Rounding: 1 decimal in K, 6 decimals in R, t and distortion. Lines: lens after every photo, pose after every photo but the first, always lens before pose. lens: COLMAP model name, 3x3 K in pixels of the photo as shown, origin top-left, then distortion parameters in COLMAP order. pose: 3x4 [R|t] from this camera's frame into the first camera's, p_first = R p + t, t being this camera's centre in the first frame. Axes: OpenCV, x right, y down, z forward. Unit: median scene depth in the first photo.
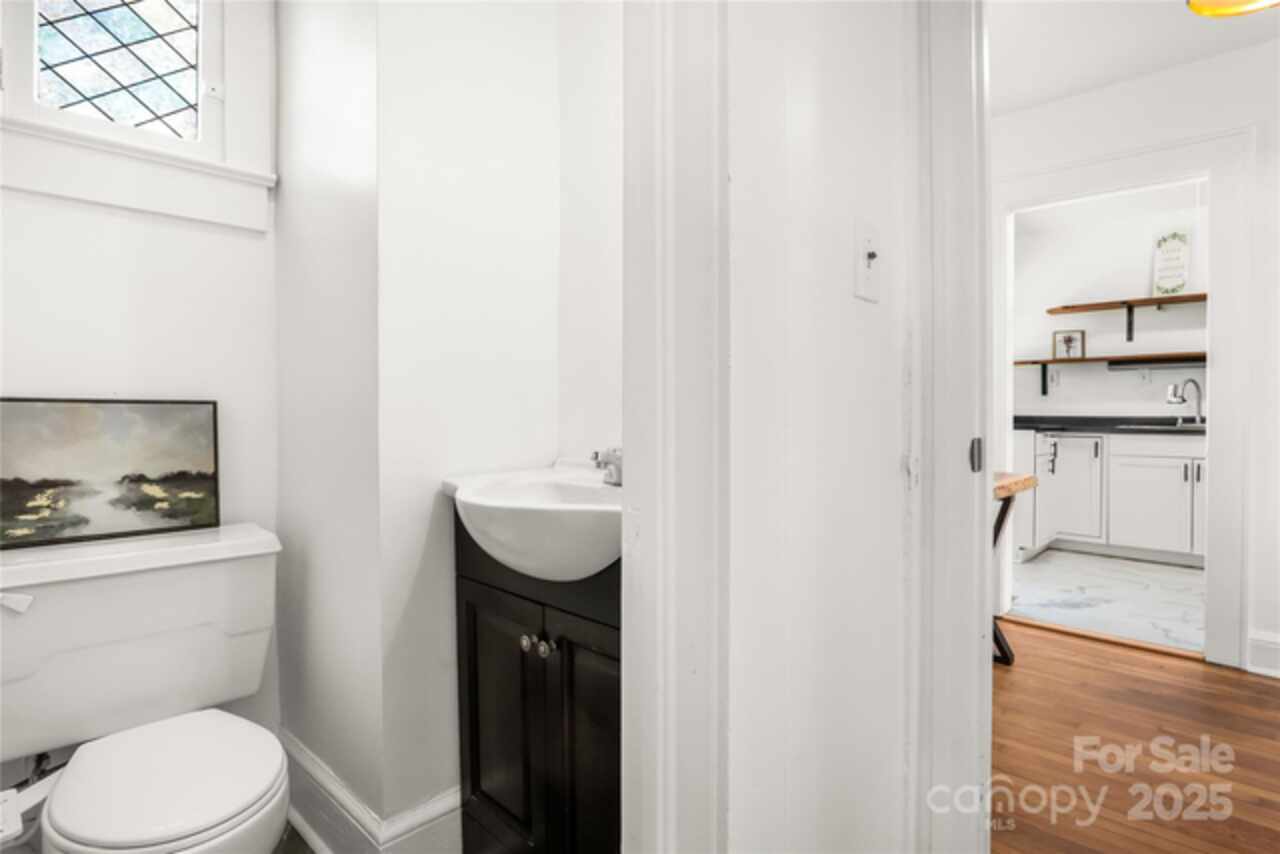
lens RADIAL K [[673.7, 0, 653.9], [0, 673.7, 427.9], [0, 0, 1]] dist [-0.034173, 0.011390]
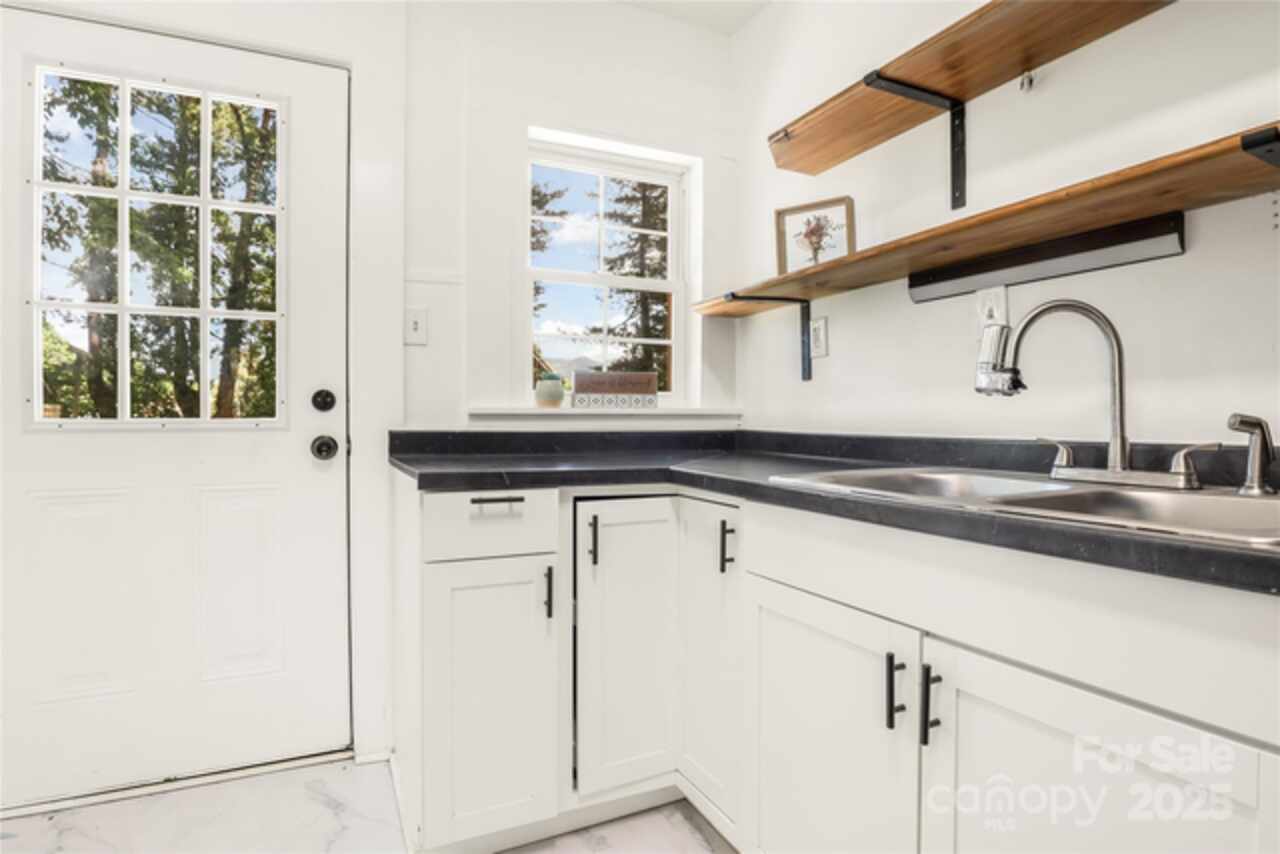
lens RADIAL K [[673.7, 0, 639.4], [0, 673.7, 433.4], [0, 0, 1]] dist [-0.034173, 0.011390]
pose [[0.946174, 0.006803, -0.323588, 0.710046], [-0.006374, 0.999977, 0.002386, -0.019877], [0.323597, -0.000195, 0.946195, 0.668941]]
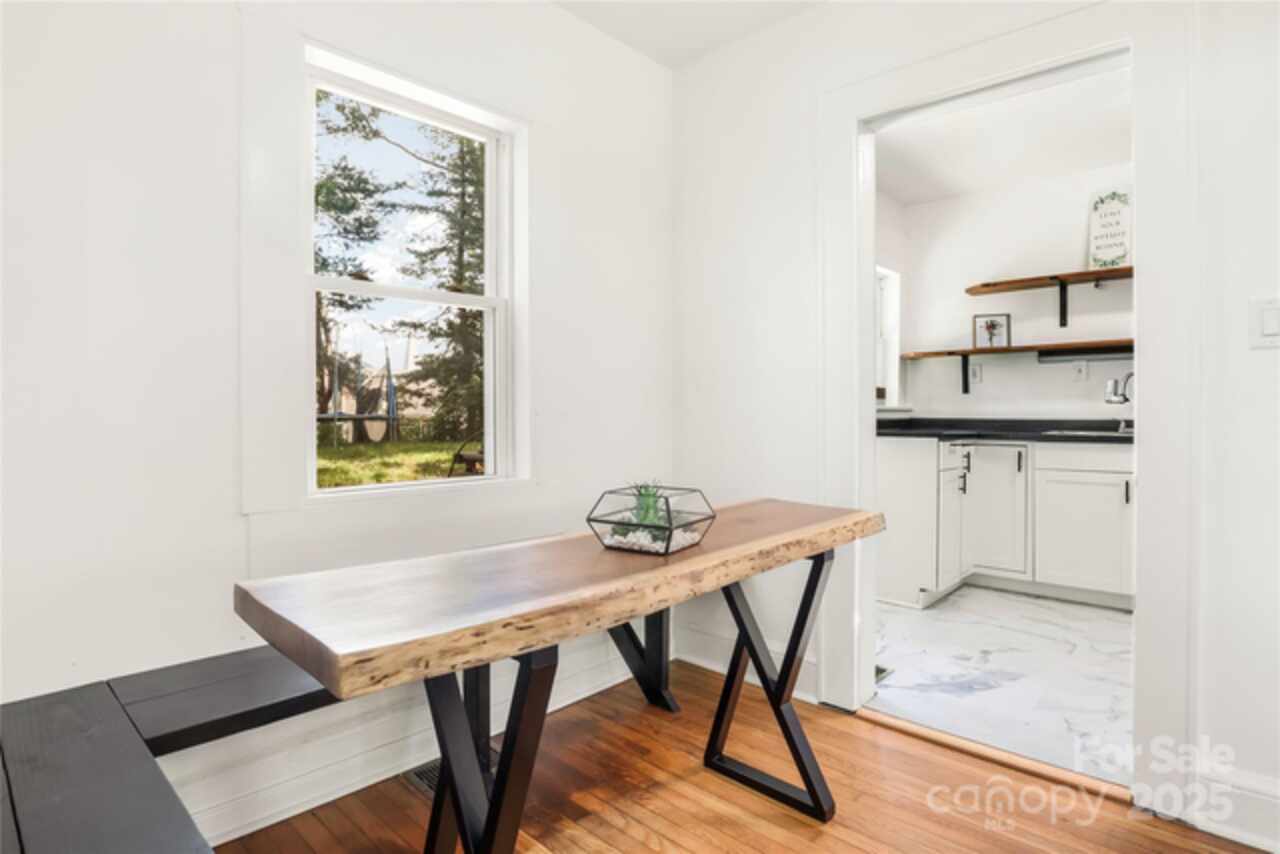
lens RADIAL K [[673.7, 0, 660.7], [0, 673.7, 421.1], [0, 0, 1]] dist [-0.034173, 0.011390]
pose [[0.999195, -0.000655, 0.040102, 0.201153], [0.001172, 0.999916, -0.012879, -0.005495], [-0.040090, 0.012915, 0.999113, 0.216301]]
